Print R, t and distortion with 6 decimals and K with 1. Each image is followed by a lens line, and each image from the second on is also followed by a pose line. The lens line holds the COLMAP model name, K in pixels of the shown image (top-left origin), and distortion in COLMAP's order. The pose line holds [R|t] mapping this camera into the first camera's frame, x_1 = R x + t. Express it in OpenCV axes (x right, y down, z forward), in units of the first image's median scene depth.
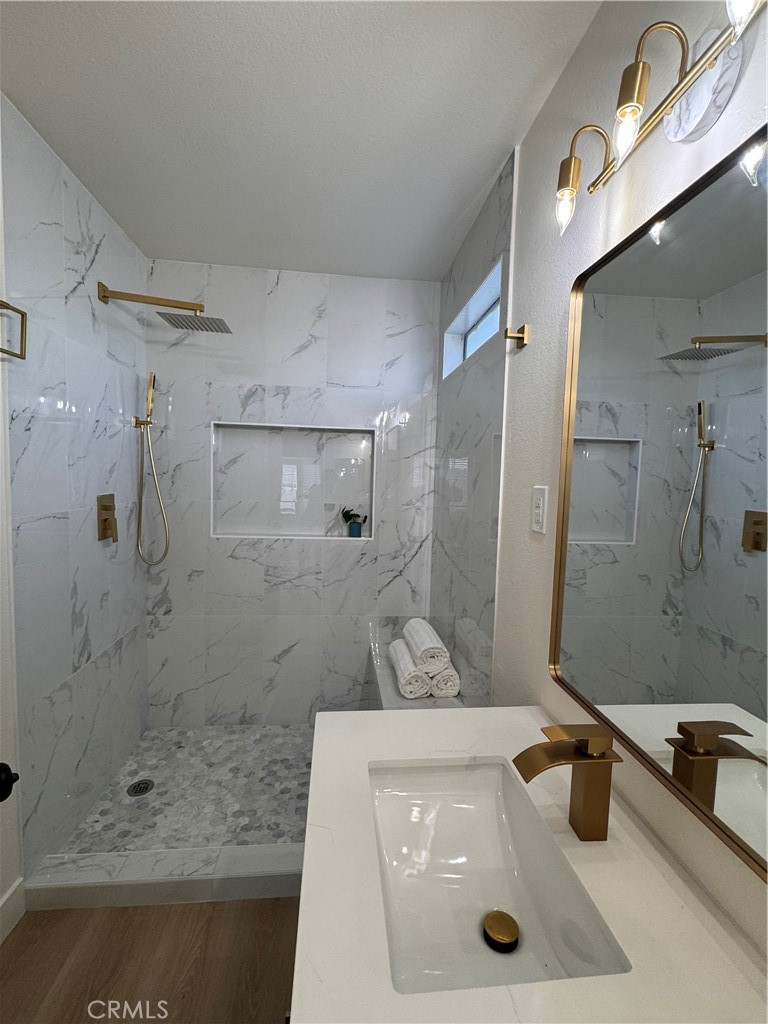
lens RADIAL K [[471.8, 0, 384.0], [0, 471.8, 512.0], [0, 0, 1]] dist [-0.002618, -0.000049]
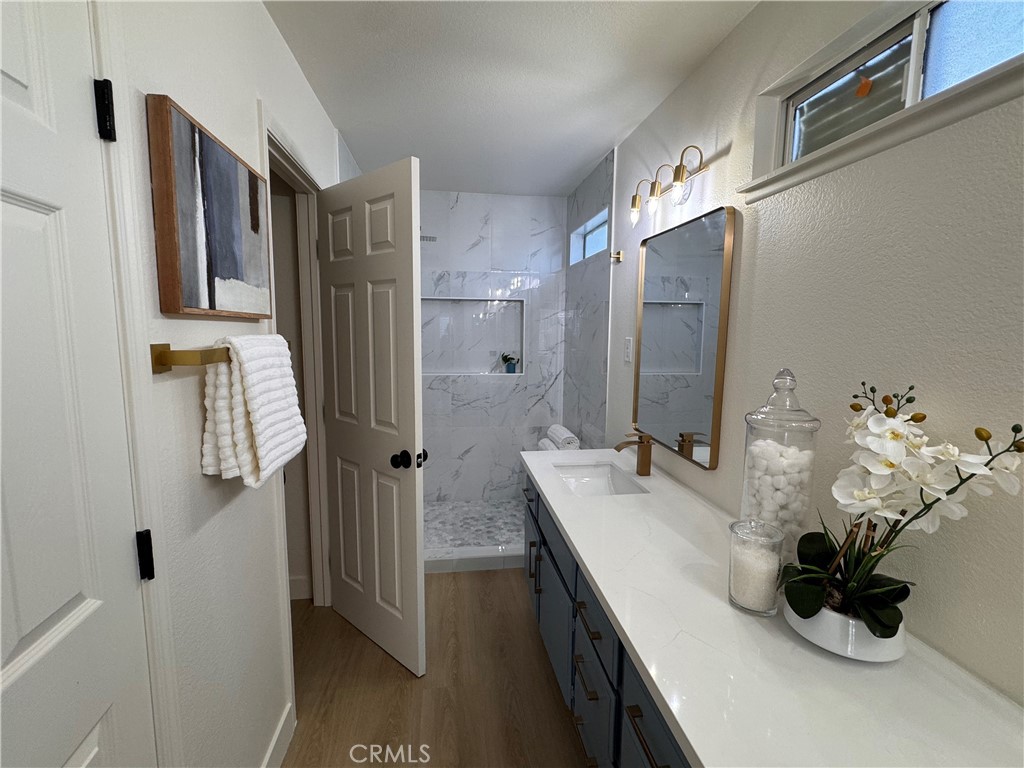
lens RADIAL K [[471.8, 0, 512.0], [0, 471.8, 384.0], [0, 0, 1]] dist [-0.002618, -0.000049]
pose [[0.999167, -0.023758, 0.033179, -0.115093], [0.022108, 0.998542, 0.049245, 0.015347], [-0.034300, -0.048470, 0.998236, -0.491865]]
